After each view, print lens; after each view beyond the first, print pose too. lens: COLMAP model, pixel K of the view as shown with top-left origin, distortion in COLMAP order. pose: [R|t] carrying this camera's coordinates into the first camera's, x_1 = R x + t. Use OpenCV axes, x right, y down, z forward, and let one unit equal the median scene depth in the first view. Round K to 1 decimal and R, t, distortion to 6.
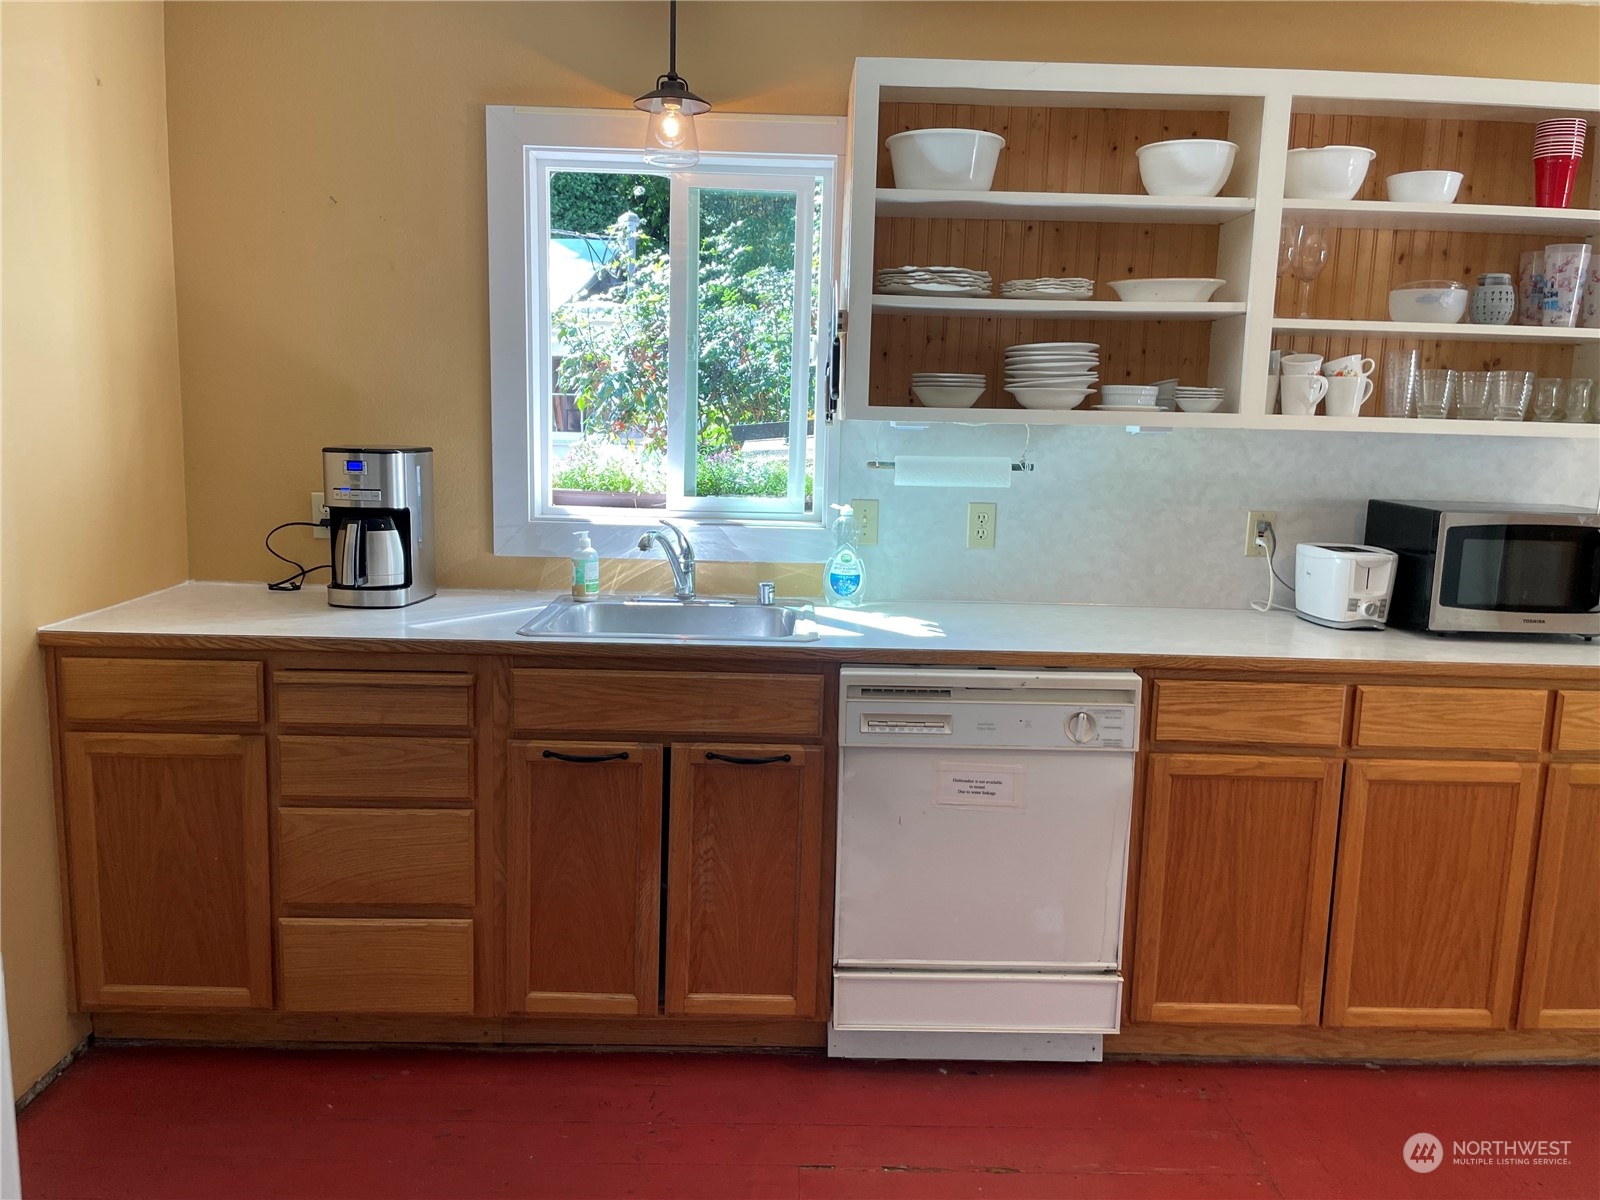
lens RADIAL K [[1234.6, 0, 784.6], [0, 1234.6, 592.9], [0, 0, 1]] dist [0.068855, -0.092683]
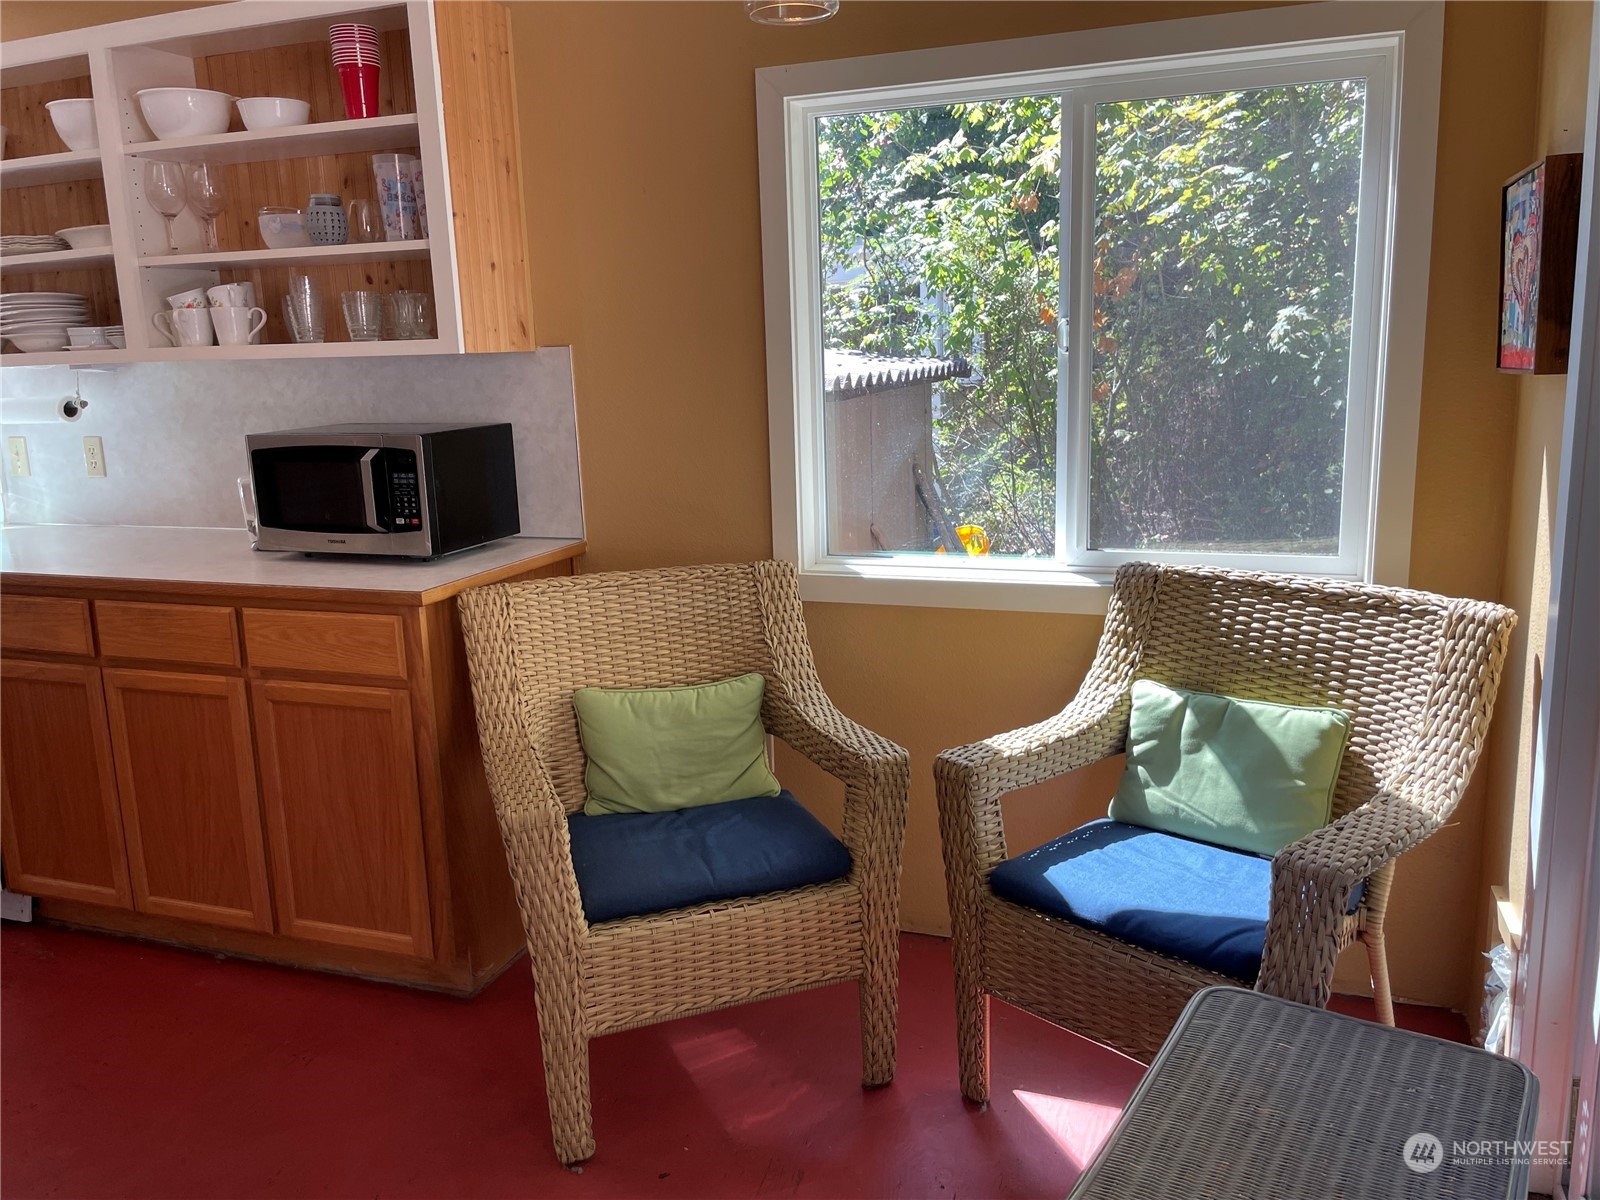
lens RADIAL K [[1234.6, 0, 803.6], [0, 1234.6, 587.7], [0, 0, 1]] dist [0.068855, -0.092683]
pose [[0.927492, 0.014497, -0.373562, 1.316192], [0.004029, 0.998802, 0.048765, 0.012283], [0.373822, -0.046734, 0.926322, 0.207519]]
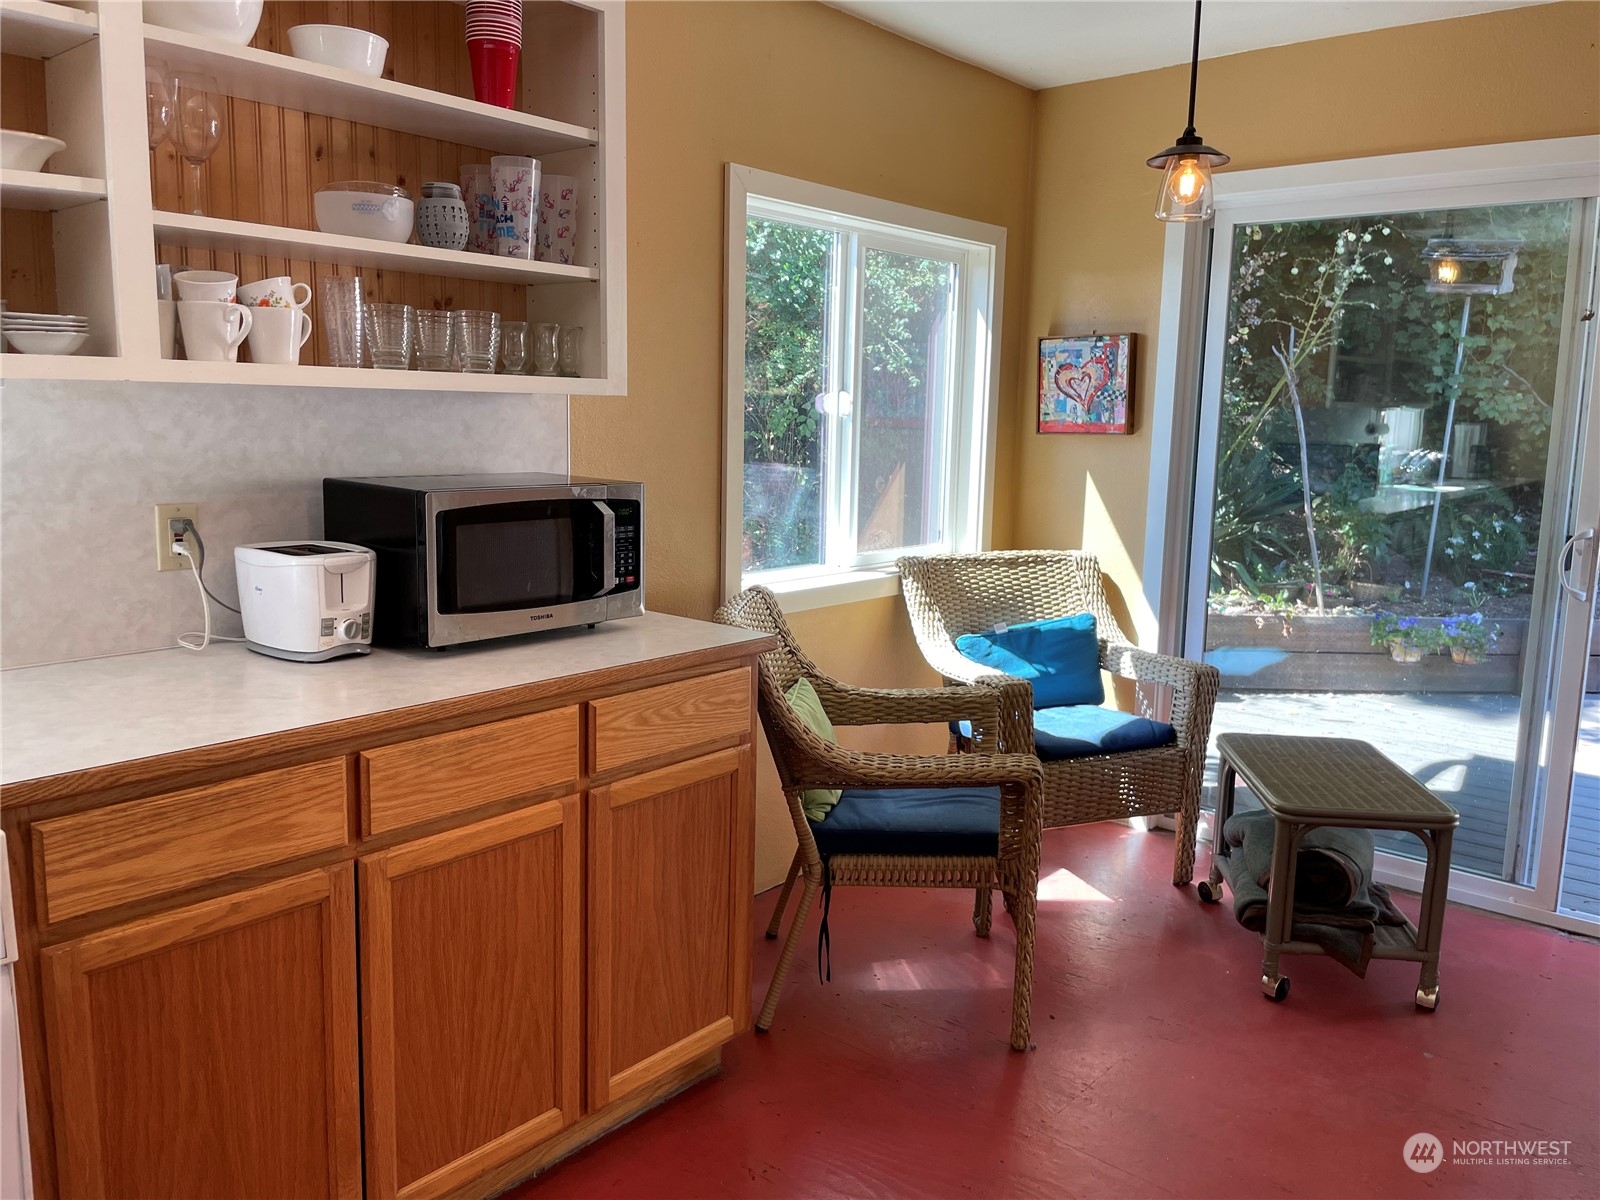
lens RADIAL K [[1234.6, 0, 811.0], [0, 1234.6, 586.0], [0, 0, 1]] dist [0.068855, -0.092683]
pose [[0.660518, -0.123867, 0.740522, 0.113018], [0.105245, 0.991834, 0.072029, -0.037686], [-0.743397, 0.030360, 0.668161, 0.318586]]
